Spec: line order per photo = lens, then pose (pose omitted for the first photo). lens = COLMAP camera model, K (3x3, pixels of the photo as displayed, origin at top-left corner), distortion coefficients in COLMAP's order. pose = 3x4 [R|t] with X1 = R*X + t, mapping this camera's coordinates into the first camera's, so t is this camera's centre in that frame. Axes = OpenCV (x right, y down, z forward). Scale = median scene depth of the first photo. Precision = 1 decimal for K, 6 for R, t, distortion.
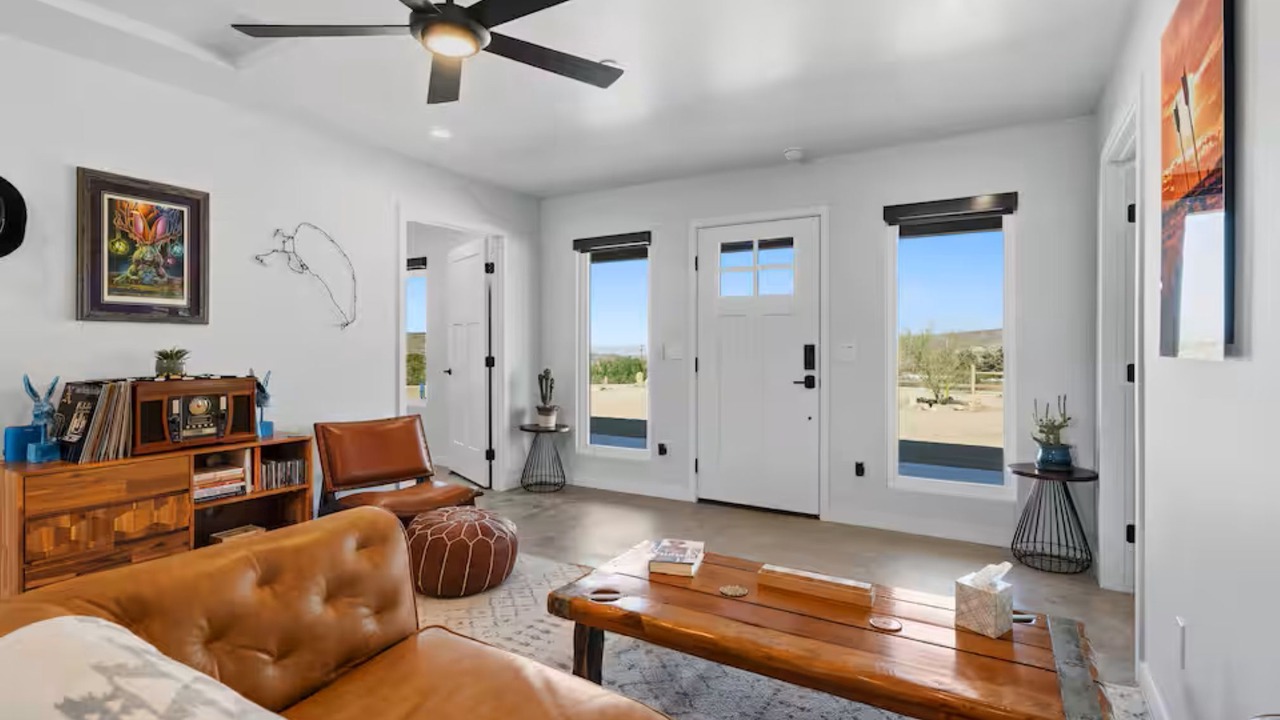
lens RADIAL K [[625.3, 0, 652.4], [0, 625.3, 354.8], [0, 0, 1]] dist [0.001105, 0.000434]
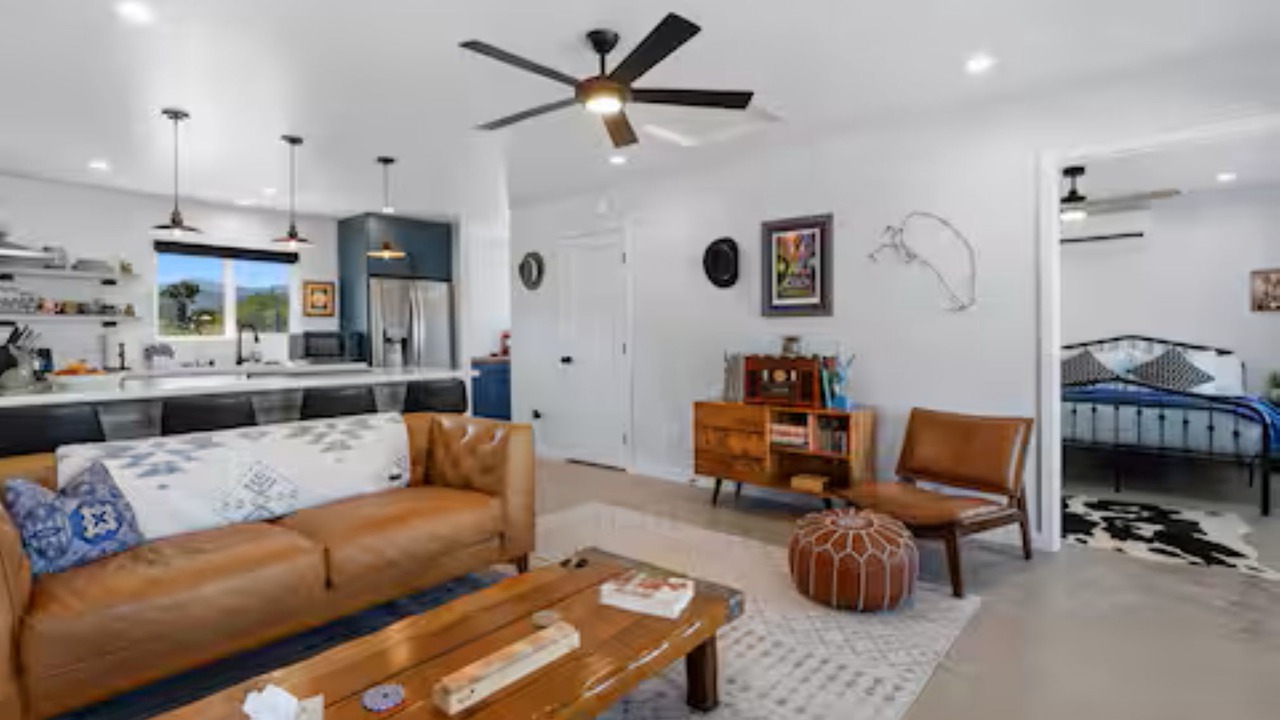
lens RADIAL K [[625.3, 0, 652.4], [0, 625.3, 354.8], [0, 0, 1]] dist [0.001105, 0.000434]
pose [[-0.164311, 0.031333, -0.985911, 0.666810], [-0.004124, 0.999465, 0.032451, -0.009125], [0.986400, 0.009398, -0.164094, 0.910715]]
